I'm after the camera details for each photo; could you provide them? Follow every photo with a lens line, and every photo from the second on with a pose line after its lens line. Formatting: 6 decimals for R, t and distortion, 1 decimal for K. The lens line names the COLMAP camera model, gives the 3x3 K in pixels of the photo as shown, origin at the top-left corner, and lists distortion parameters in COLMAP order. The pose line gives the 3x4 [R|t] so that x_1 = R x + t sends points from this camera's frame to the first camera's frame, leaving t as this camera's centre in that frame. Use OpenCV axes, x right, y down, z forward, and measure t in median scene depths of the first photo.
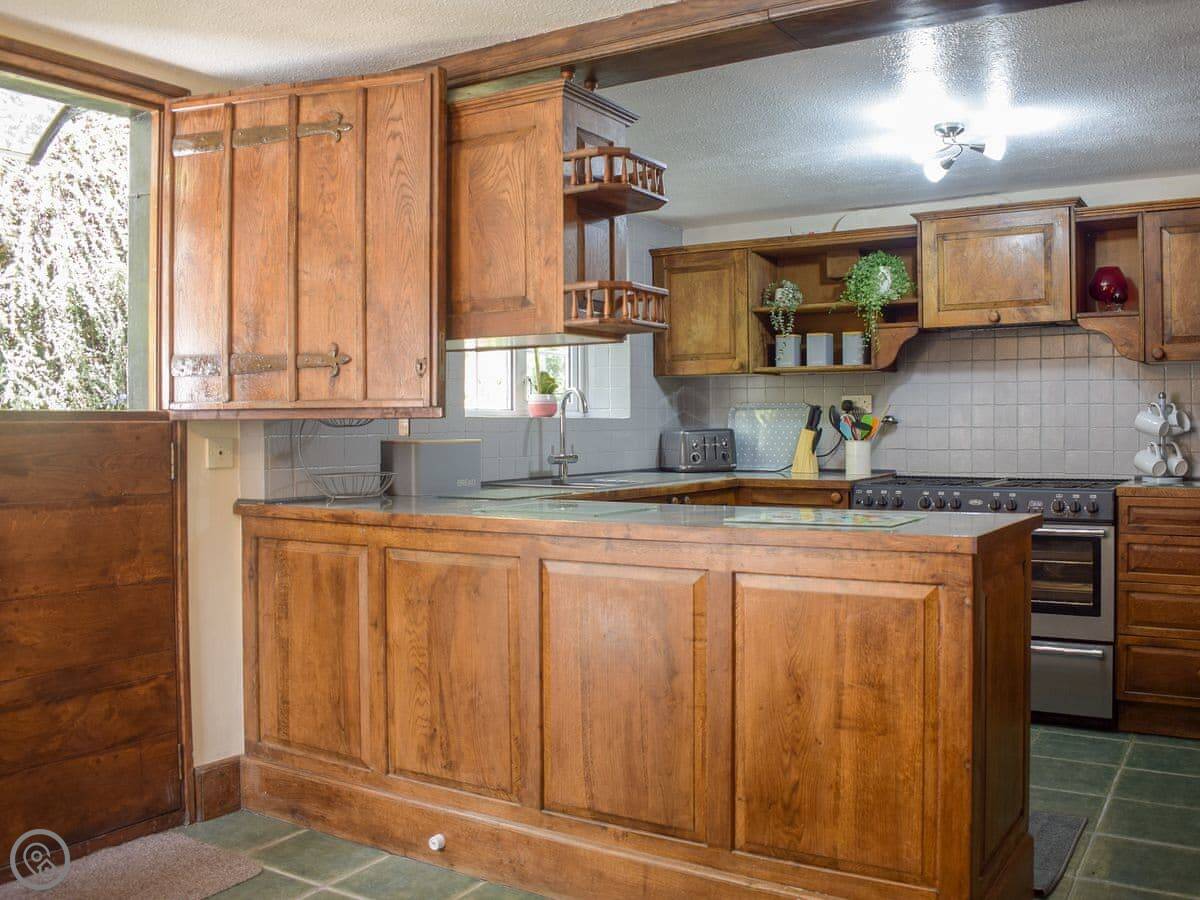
lens RADIAL K [[1101.1, 0, 605.0], [0, 1101.1, 440.9], [0, 0, 1]] dist [-0.073840, 0.011010]
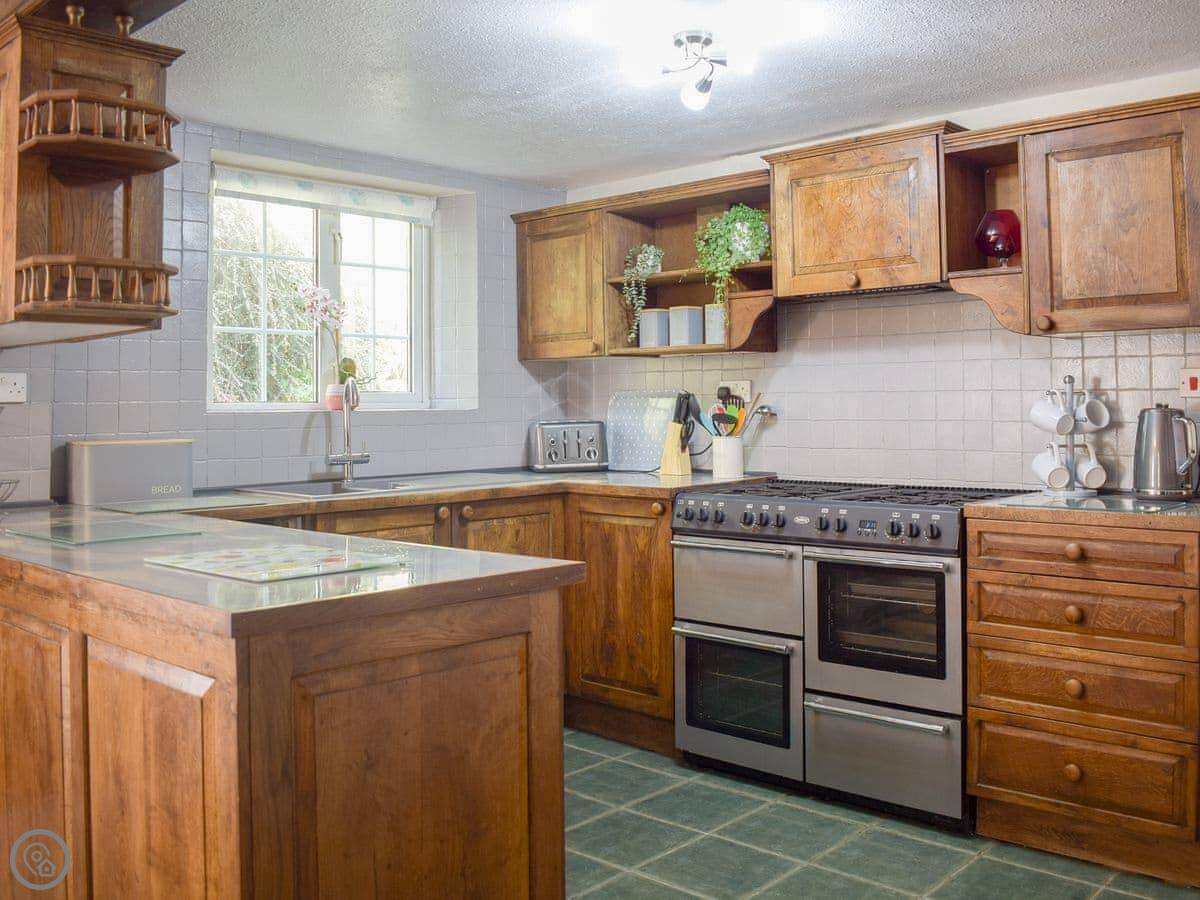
lens RADIAL K [[1115.4, 0, 600.0], [0, 1115.4, 382.6], [0, 0, 1]] dist [-0.063679, 0.002562]
pose [[0.980094, -0.008758, -0.198341, 0.335925], [0.002396, 0.999476, -0.032294, -0.015234], [0.198520, 0.031176, 0.979601, 0.184058]]
